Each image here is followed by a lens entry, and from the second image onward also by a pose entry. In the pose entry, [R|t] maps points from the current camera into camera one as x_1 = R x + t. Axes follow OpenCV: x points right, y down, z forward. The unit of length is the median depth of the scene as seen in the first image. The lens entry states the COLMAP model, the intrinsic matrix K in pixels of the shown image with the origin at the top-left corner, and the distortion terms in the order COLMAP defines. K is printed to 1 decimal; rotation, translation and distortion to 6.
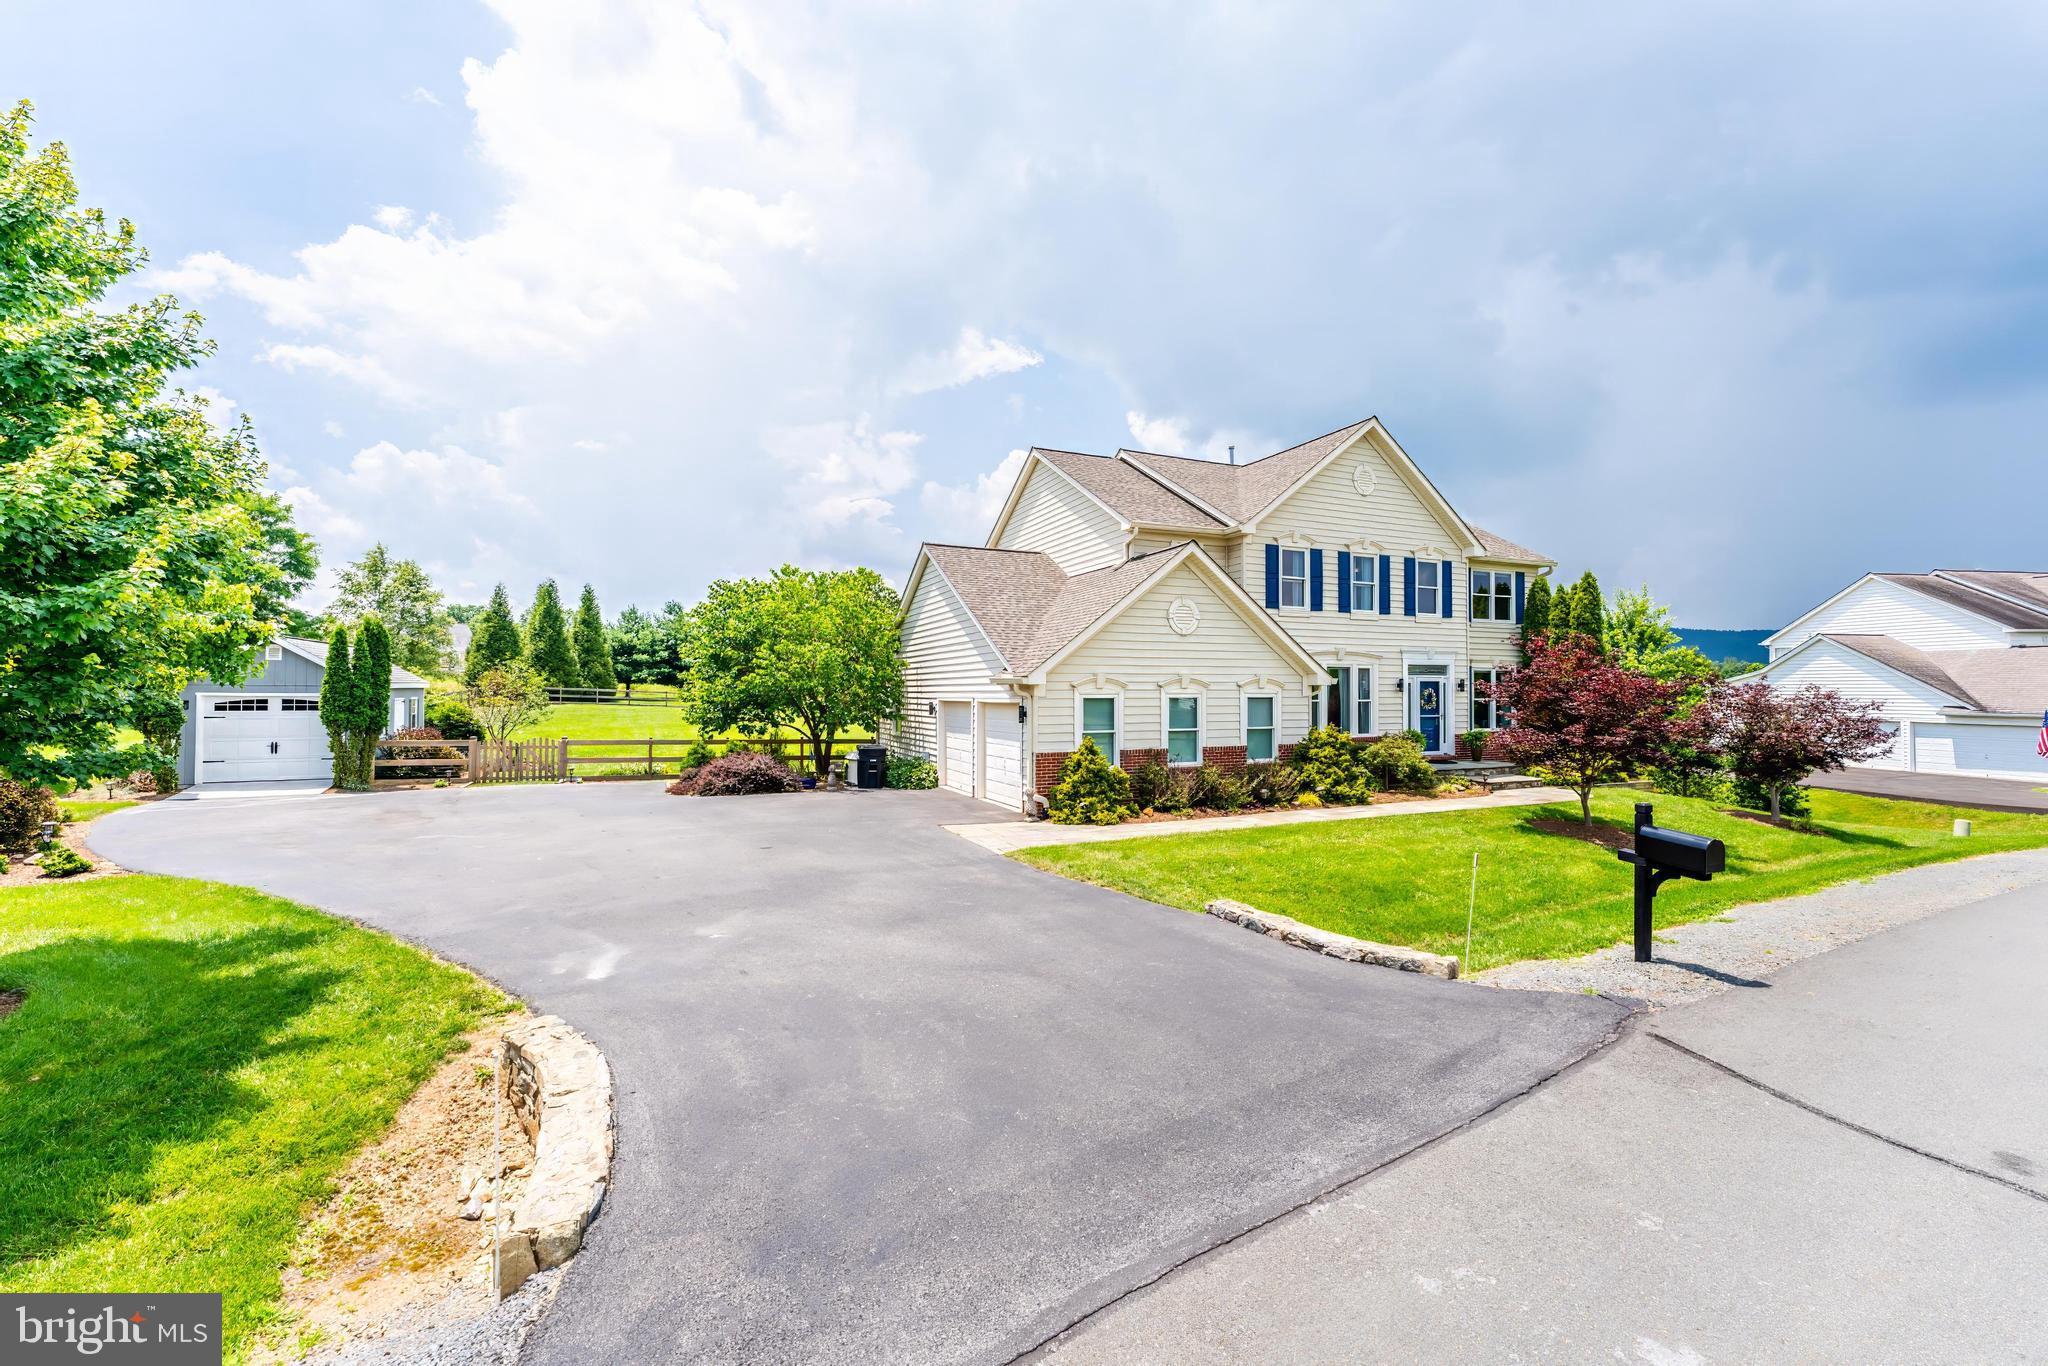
lens RADIAL K [[845.7, 0, 1025.5], [0, 845.7, 684.9], [0, 0, 1]] dist [0.003041, 0.000143]
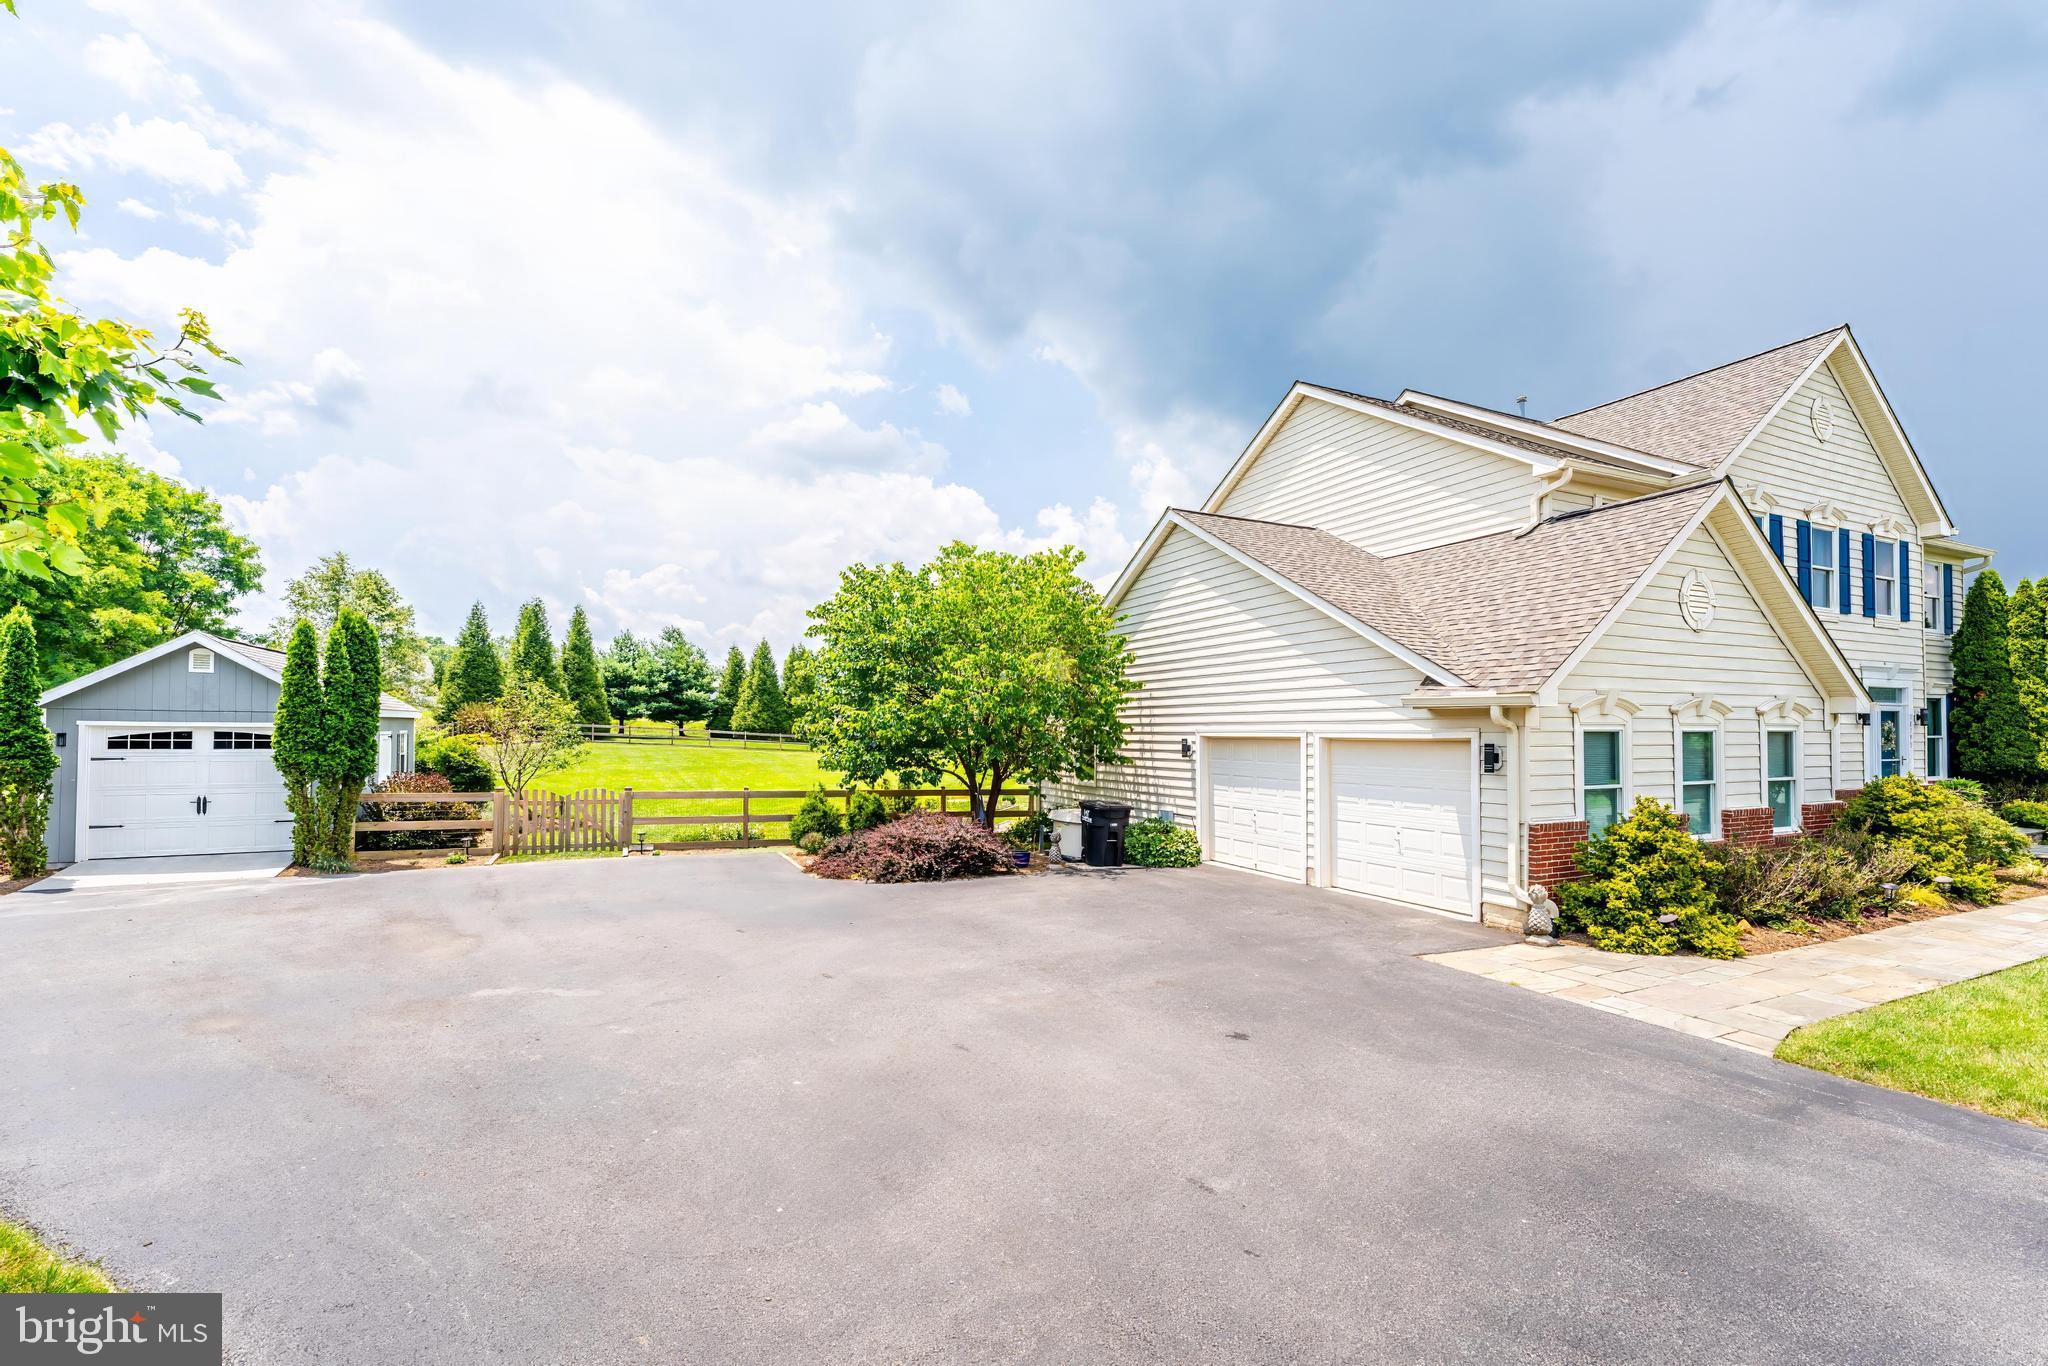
lens RADIAL K [[845.7, 0, 1014.7], [0, 845.7, 720.1], [0, 0, 1]] dist [0.003041, 0.000143]
pose [[0.999506, 0.003319, 0.031266, -0.275833], [-0.003162, 0.999982, -0.005071, 0.009307], [-0.031283, 0.004969, 0.999498, 0.321970]]
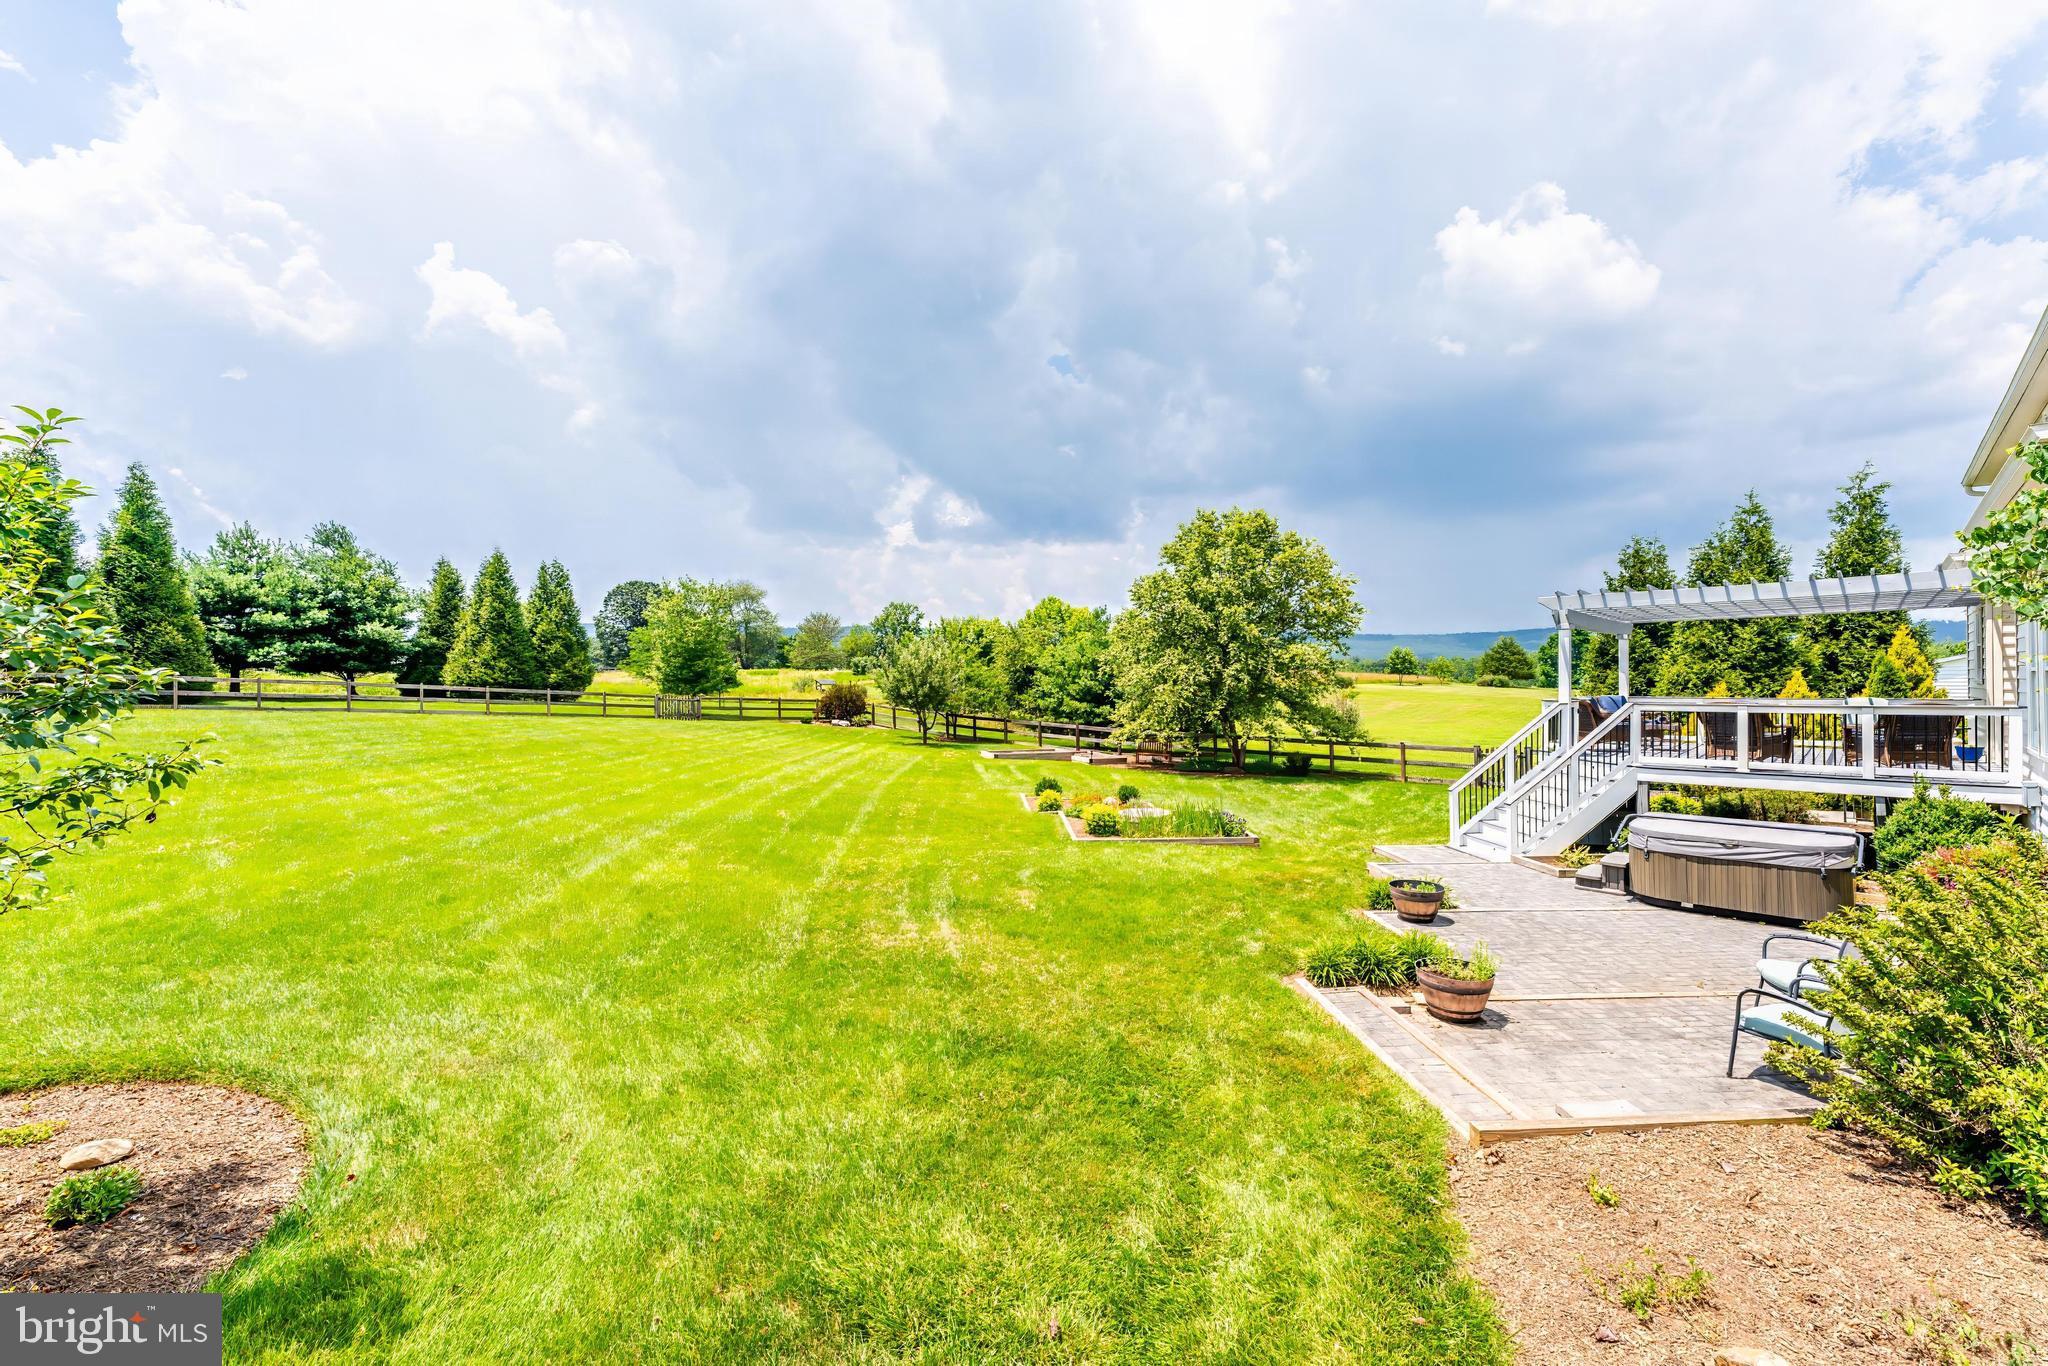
lens RADIAL K [[845.7, 0, 1034.2], [0, 845.7, 689.0], [0, 0, 1]] dist [0.003041, 0.000143]
pose [[0.934305, -0.005730, 0.356429, -0.609732], [0.001821, 0.999934, 0.011303, 0.020241], [-0.356470, -0.009911, 0.934254, 1.027419]]
